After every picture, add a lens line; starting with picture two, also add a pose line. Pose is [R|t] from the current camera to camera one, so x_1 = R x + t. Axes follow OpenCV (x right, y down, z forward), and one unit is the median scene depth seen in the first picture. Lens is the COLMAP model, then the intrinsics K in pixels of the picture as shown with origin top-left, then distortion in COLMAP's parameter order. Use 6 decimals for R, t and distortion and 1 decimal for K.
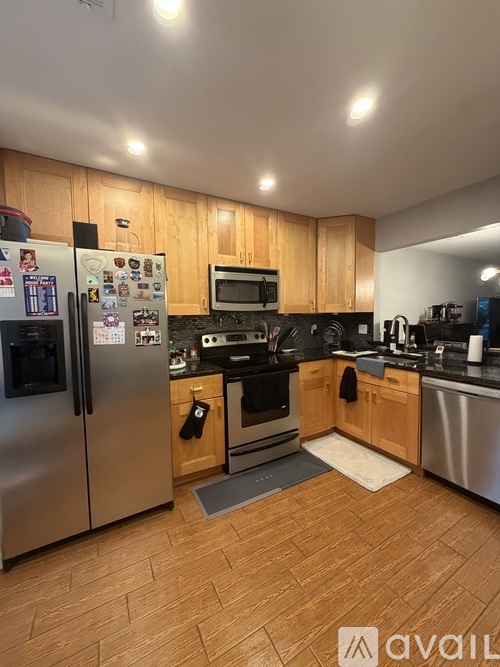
lens RADIAL K [[267.0, 0, 249.8], [0, 267.0, 333.4], [0, 0, 1]] dist [0.000936, 0.000016]
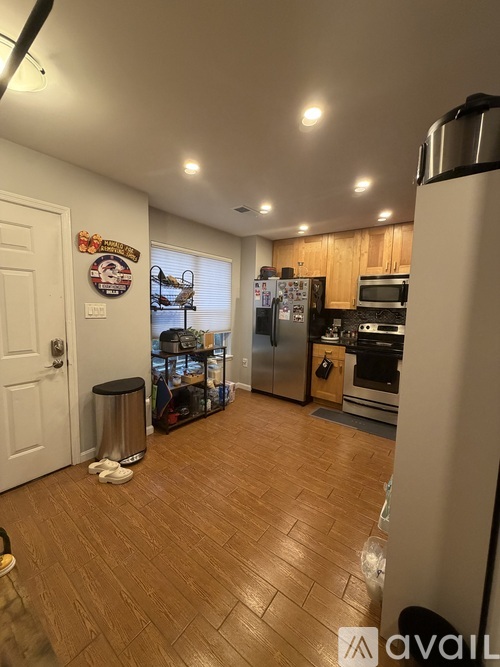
lens RADIAL K [[267.0, 0, 249.4], [0, 267.0, 331.4], [0, 0, 1]] dist [0.000936, 0.000016]
pose [[0.406172, 0.120542, -0.905811, 1.193986], [-0.094839, 0.991469, 0.089414, -0.030062], [0.908862, 0.049589, 0.414139, -0.191355]]
